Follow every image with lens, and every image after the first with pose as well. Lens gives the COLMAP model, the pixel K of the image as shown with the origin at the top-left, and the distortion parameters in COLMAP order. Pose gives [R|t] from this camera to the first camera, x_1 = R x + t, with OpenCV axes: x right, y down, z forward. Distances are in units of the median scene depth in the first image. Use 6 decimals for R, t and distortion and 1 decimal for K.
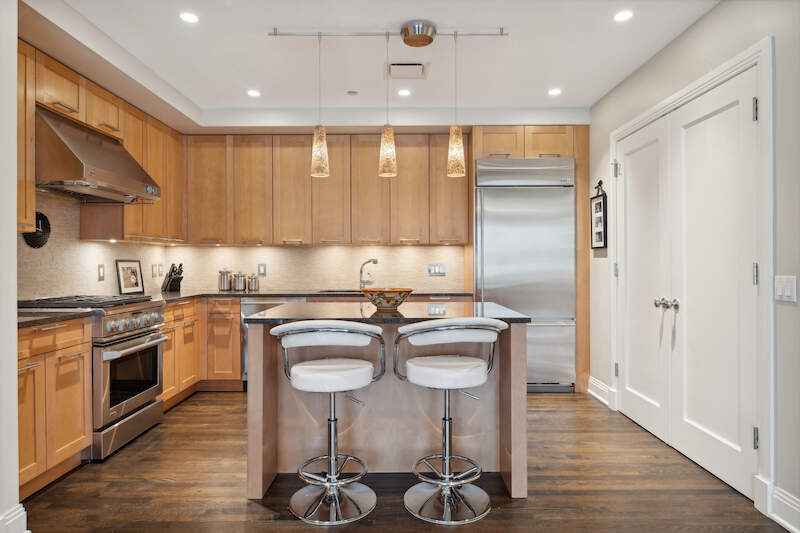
lens RADIAL K [[498.0, 0, 401.4], [0, 498.0, 262.4], [0, 0, 1]] dist [-0.005265, 0.001292]
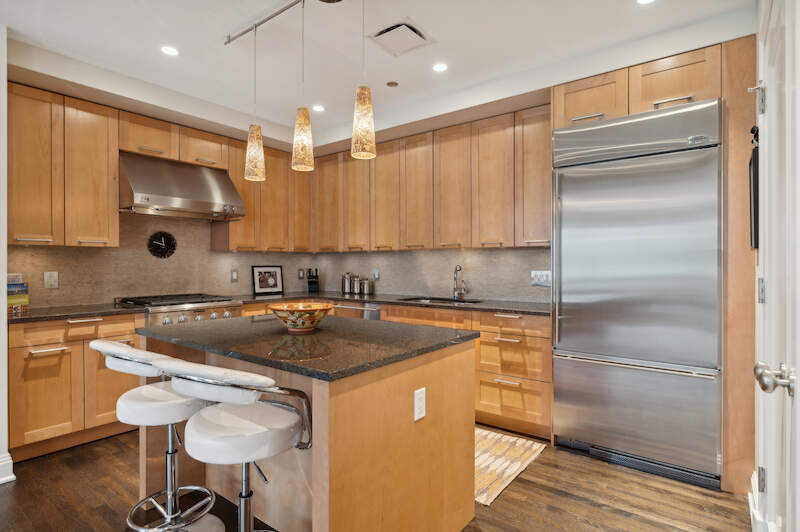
lens RADIAL K [[425.6, 0, 395.2], [0, 425.6, 267.2], [0, 0, 1]] dist [-0.002159, -0.001067]
pose [[0.786916, 0.006407, -0.617027, 0.356437], [-0.000558, 0.999953, 0.009671, -0.011878], [0.617060, -0.007266, 0.786883, 0.358229]]
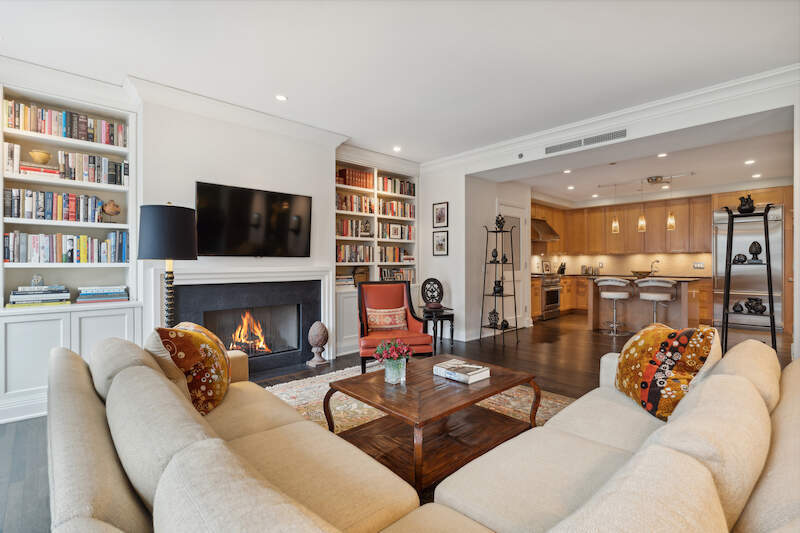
lens RADIAL K [[388.8, 0, 398.8], [0, 388.8, 265.6], [0, 0, 1]] dist [0.015361, -0.000581]
pose [[0.697242, 0.005348, -0.716816, 0.405360], [0.001171, 0.999962, 0.008600, 0.000423], [0.716835, -0.006836, 0.697209, -1.036152]]
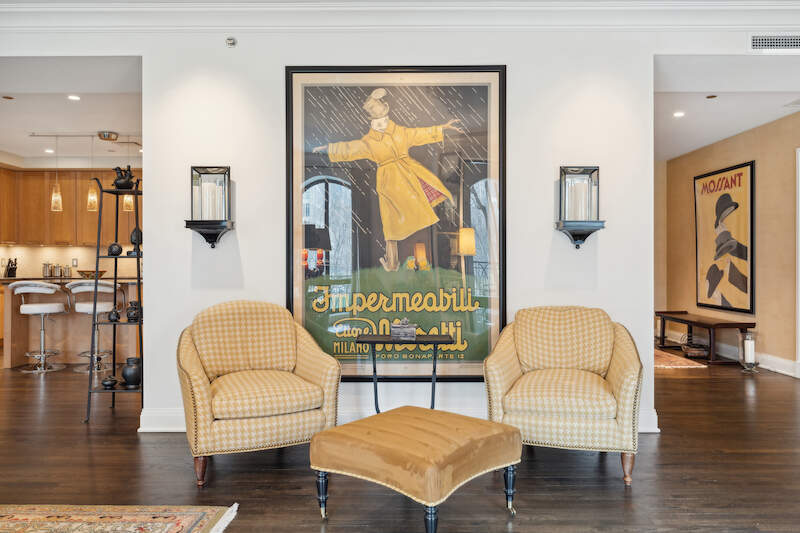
lens RADIAL K [[622.9, 0, 400.1], [0, 622.9, 263.0], [0, 0, 1]] dist [0.002518, 0.000357]
pose [[0.999936, 0.002722, -0.010961, 0.782000], [-0.002692, 0.999993, 0.002700, 0.009963], [0.010969, -0.002670, 0.999936, -0.908209]]
